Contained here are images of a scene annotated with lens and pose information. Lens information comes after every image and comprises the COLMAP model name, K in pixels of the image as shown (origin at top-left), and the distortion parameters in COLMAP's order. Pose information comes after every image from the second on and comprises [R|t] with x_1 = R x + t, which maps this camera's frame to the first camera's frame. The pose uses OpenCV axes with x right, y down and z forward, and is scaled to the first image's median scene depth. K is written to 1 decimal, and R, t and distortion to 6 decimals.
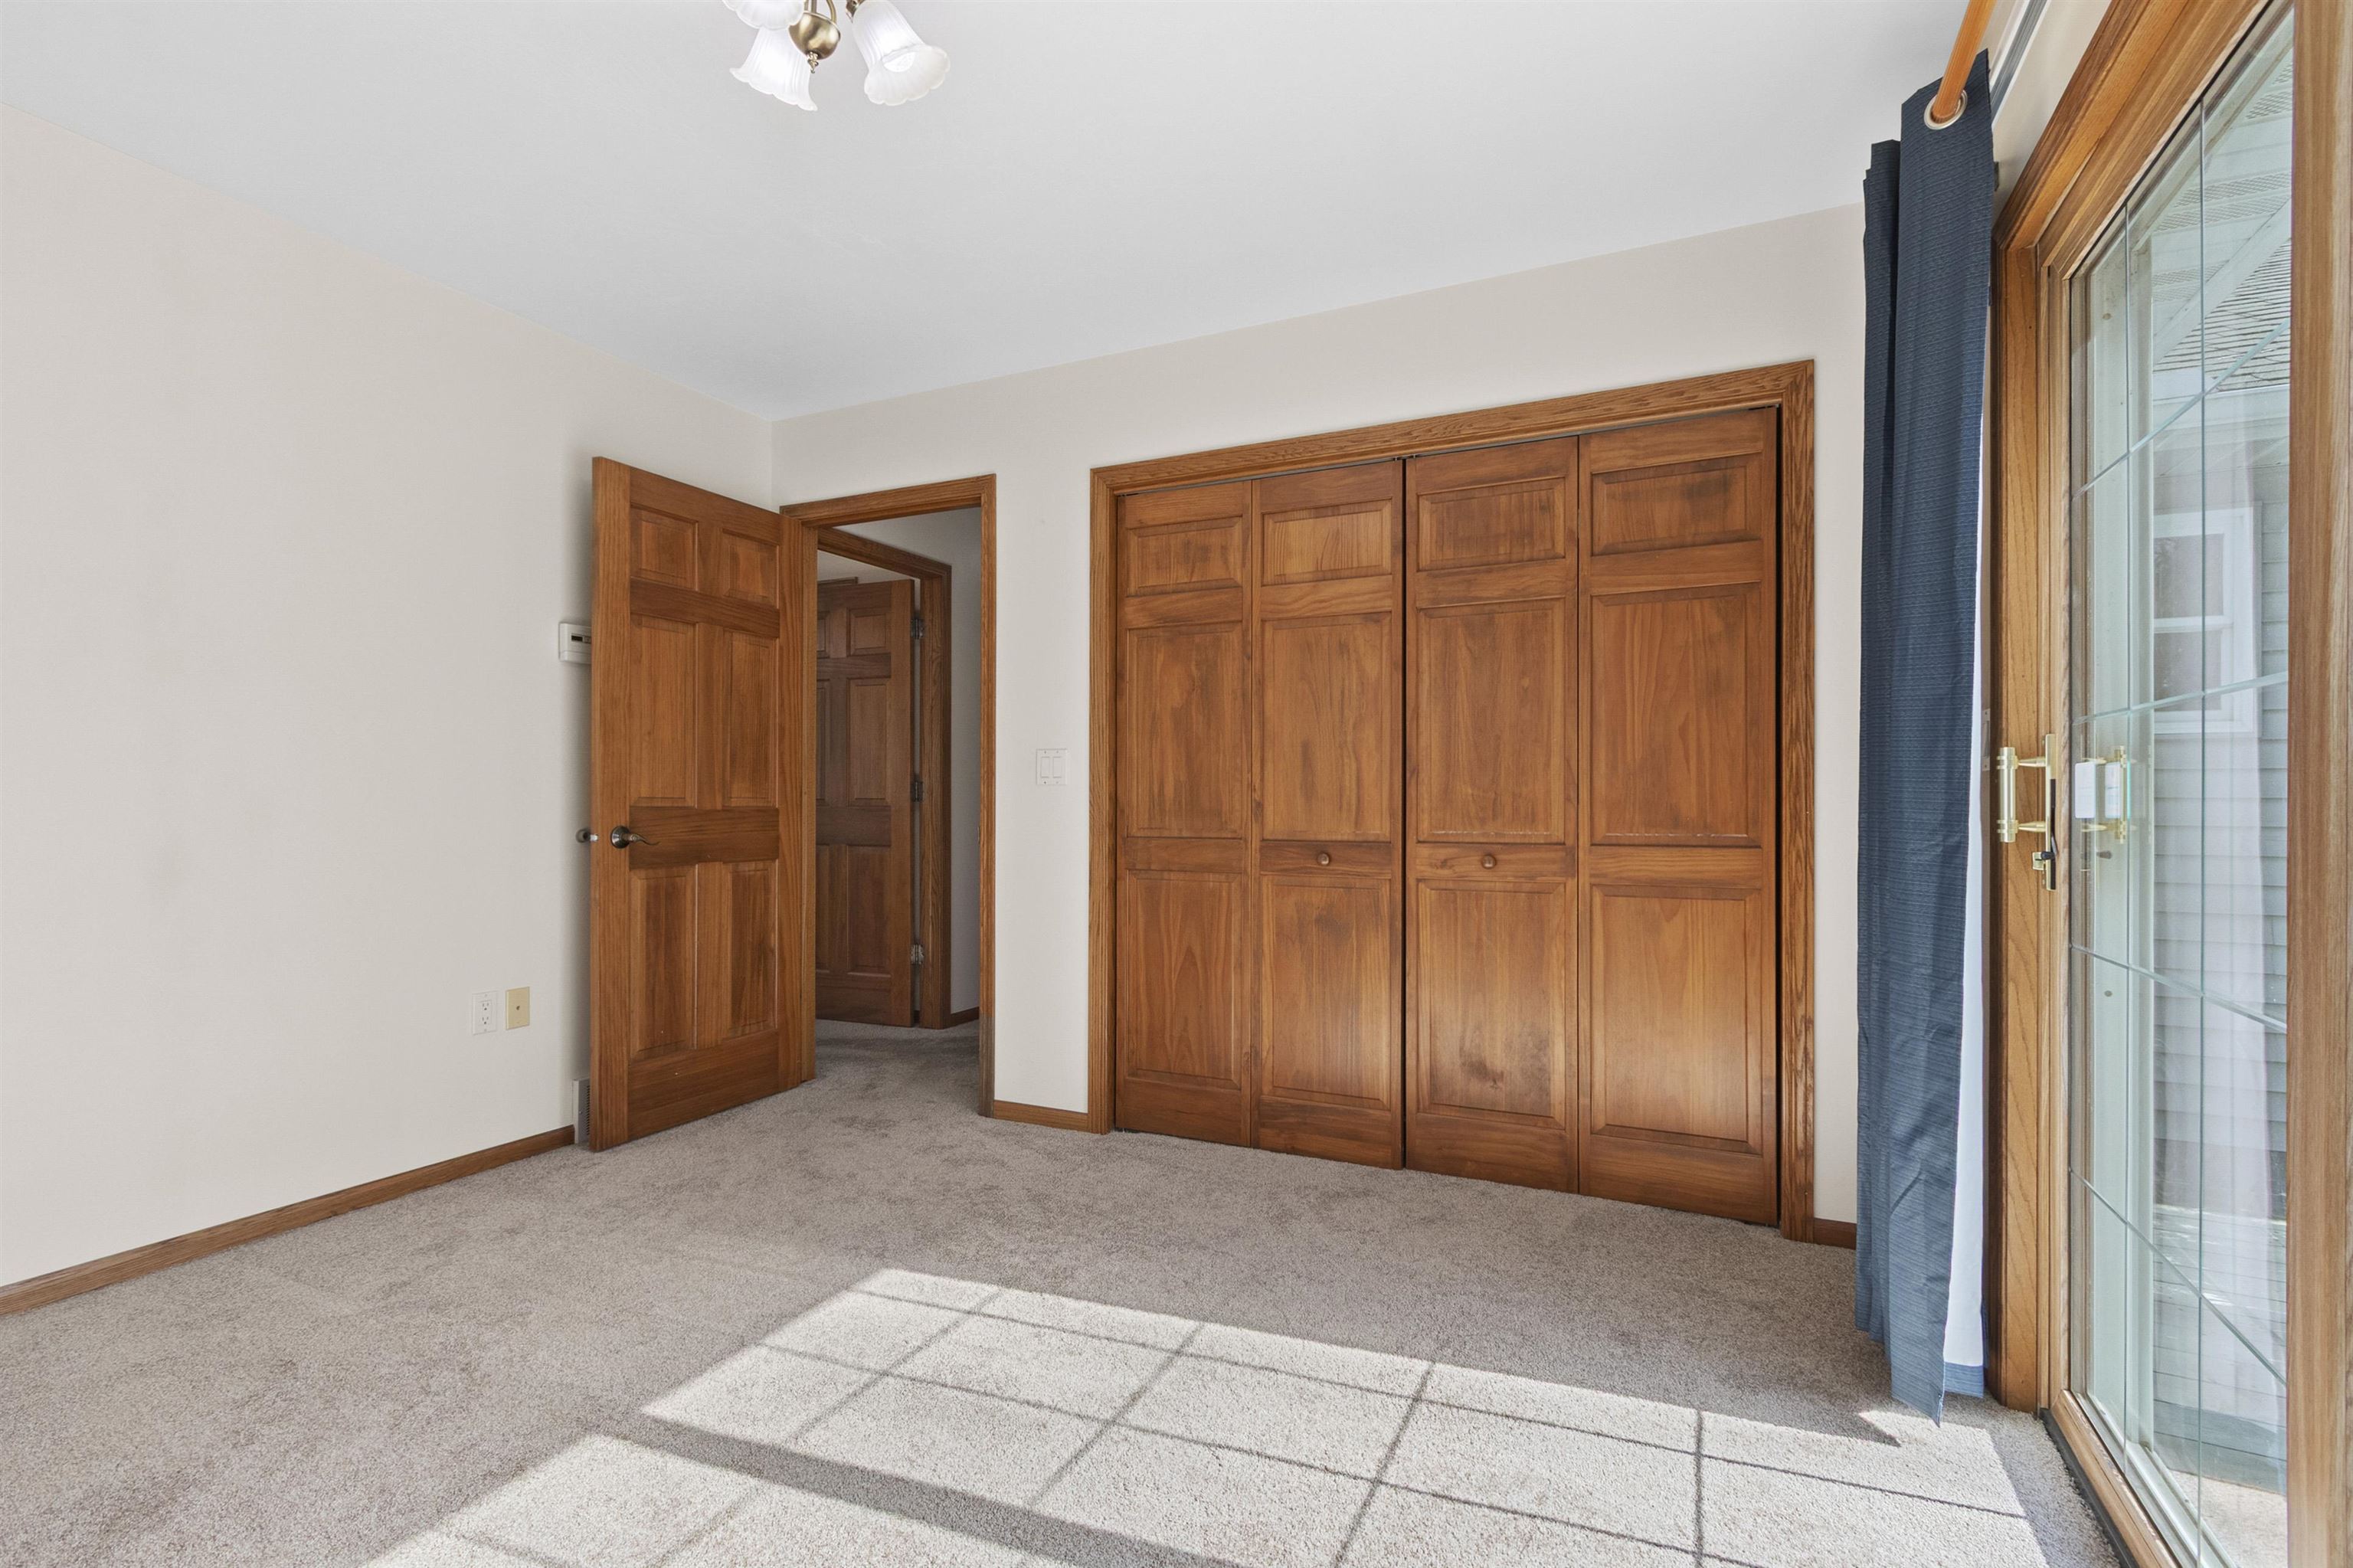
lens RADIAL K [[1096.3, 0, 1185.0], [0, 1096.3, 795.1], [0, 0, 1]] dist [0.003784, -0.002724]
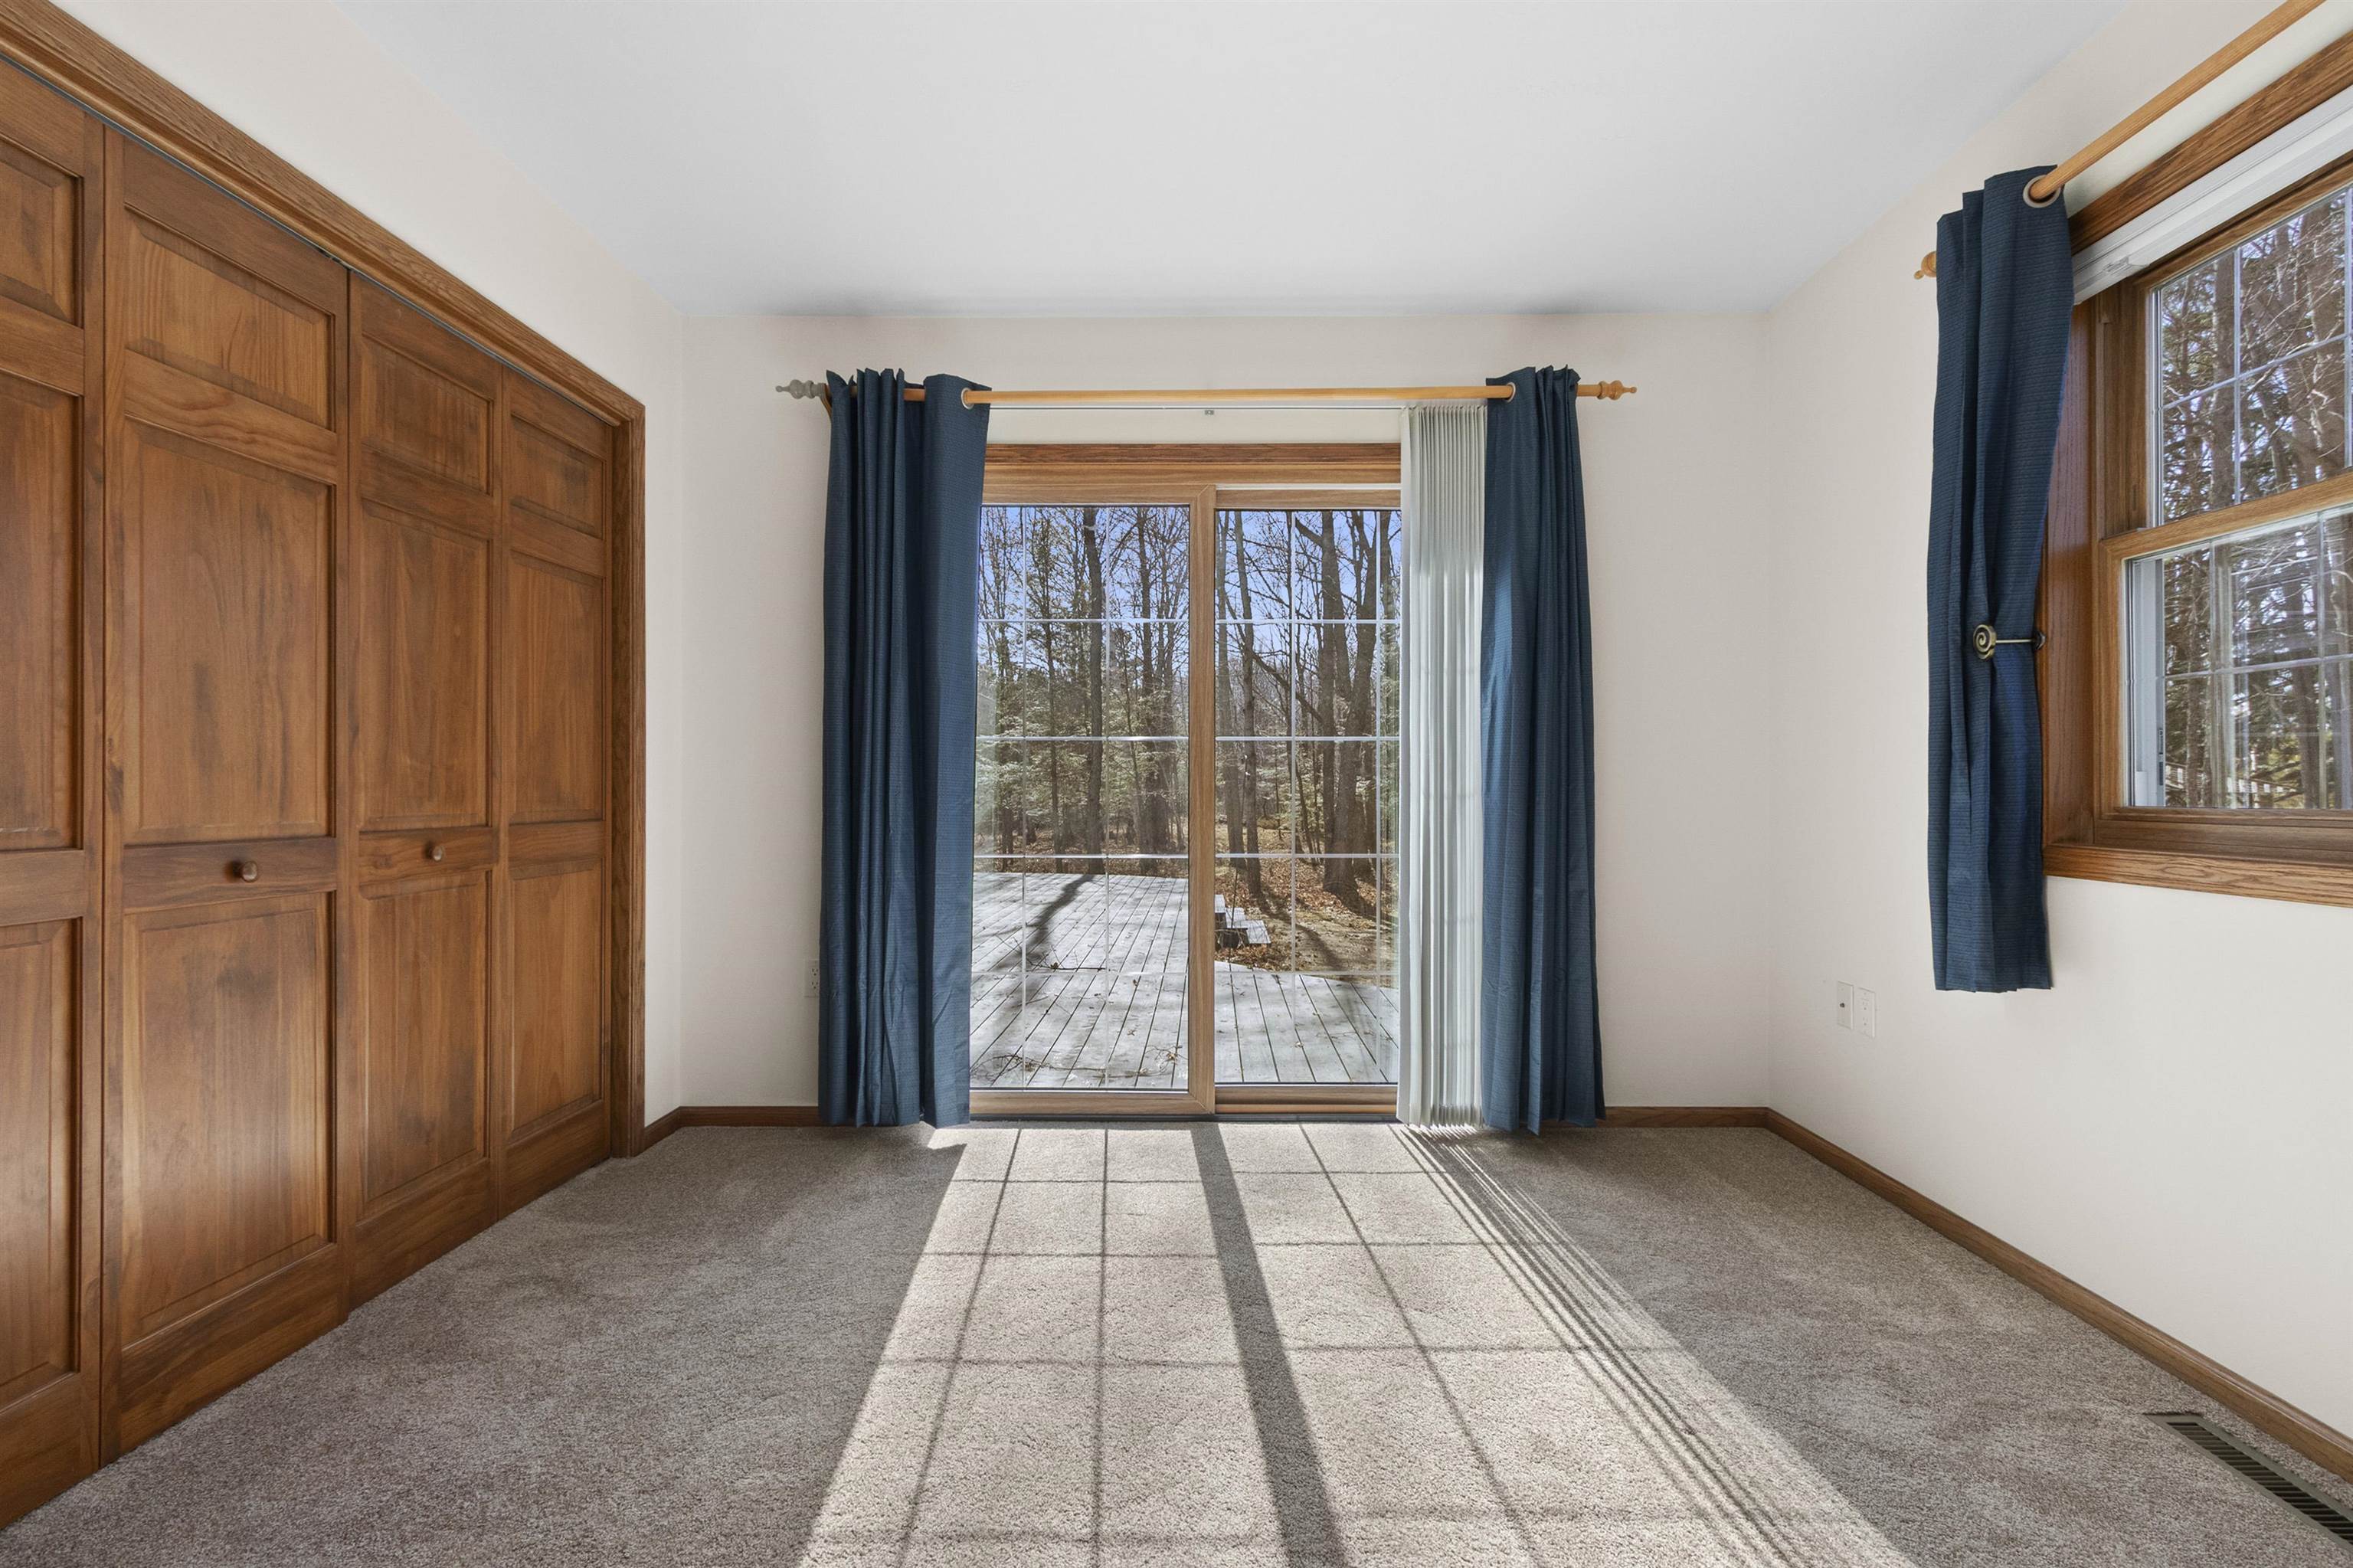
lens RADIAL K [[1096.3, 0, 1179.2], [0, 1096.3, 785.5], [0, 0, 1]] dist [0.003784, -0.002724]
pose [[-0.407766, 0.000869, 0.913086, -0.638360], [-0.006659, 0.999970, -0.003925, 0.012173], [-0.913062, -0.007681, -0.407748, 0.819130]]
